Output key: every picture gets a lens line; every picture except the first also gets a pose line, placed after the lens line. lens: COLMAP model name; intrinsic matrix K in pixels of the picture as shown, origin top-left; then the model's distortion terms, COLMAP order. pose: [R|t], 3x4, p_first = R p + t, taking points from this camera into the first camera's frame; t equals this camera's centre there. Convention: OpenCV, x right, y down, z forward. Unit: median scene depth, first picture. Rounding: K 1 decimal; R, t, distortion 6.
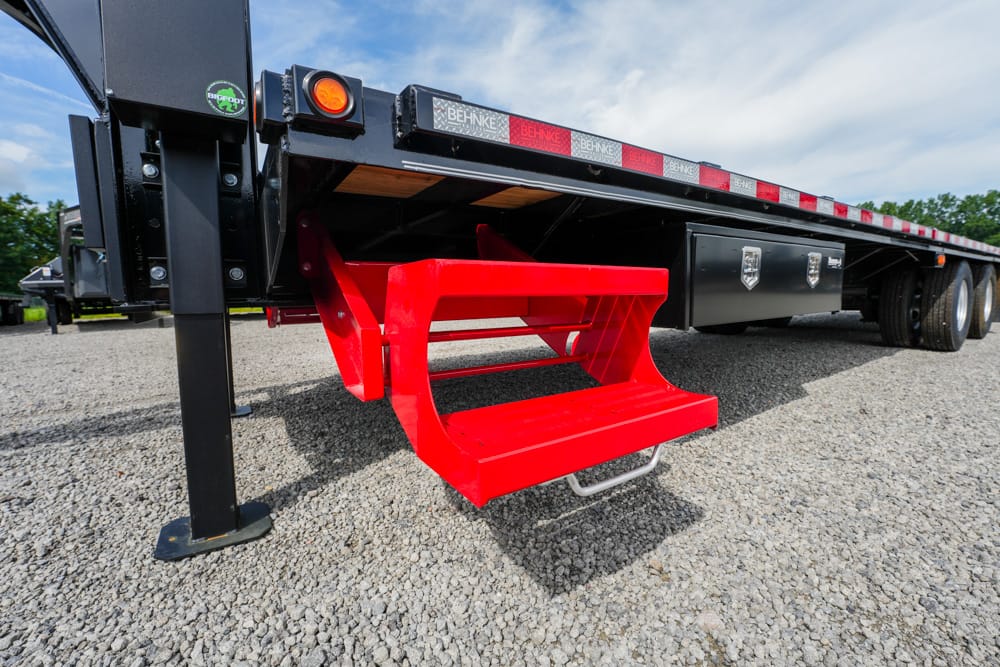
lens RADIAL K [[418.5, 0, 496.0], [0, 418.5, 331.7], [0, 0, 1]] dist [-0.028184, 0.005997]
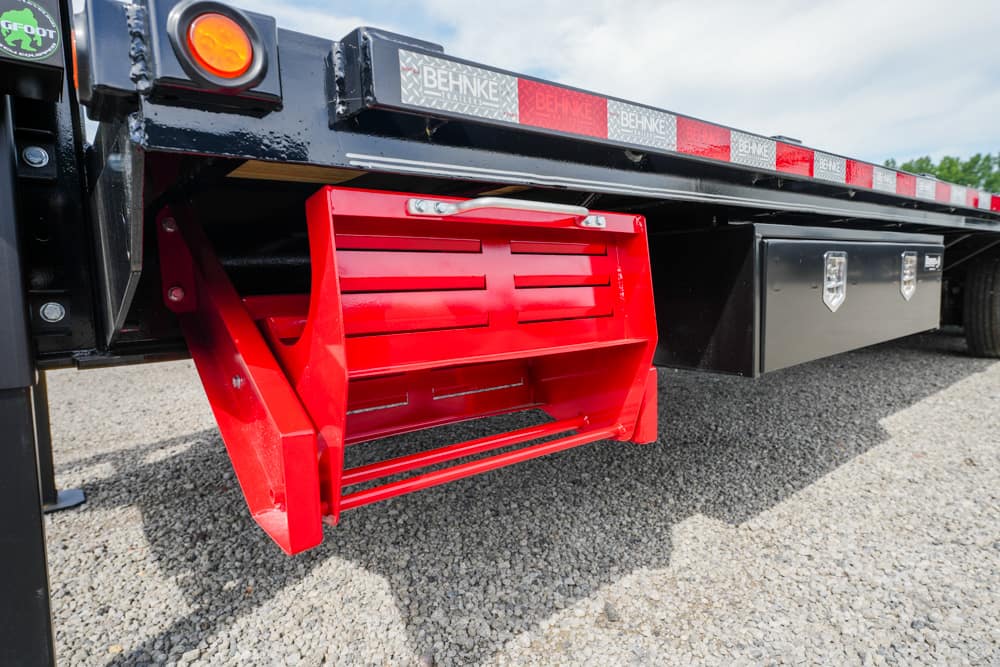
lens RADIAL K [[570.7, 0, 499.7], [0, 570.7, 333.5], [0, 0, 1]] dist [0.007370, 0.001638]
pose [[0.995014, -0.024326, 0.096719, -0.041848], [0.024670, 0.999693, -0.002366, -0.065751], [-0.096632, 0.004741, 0.995309, 0.073955]]
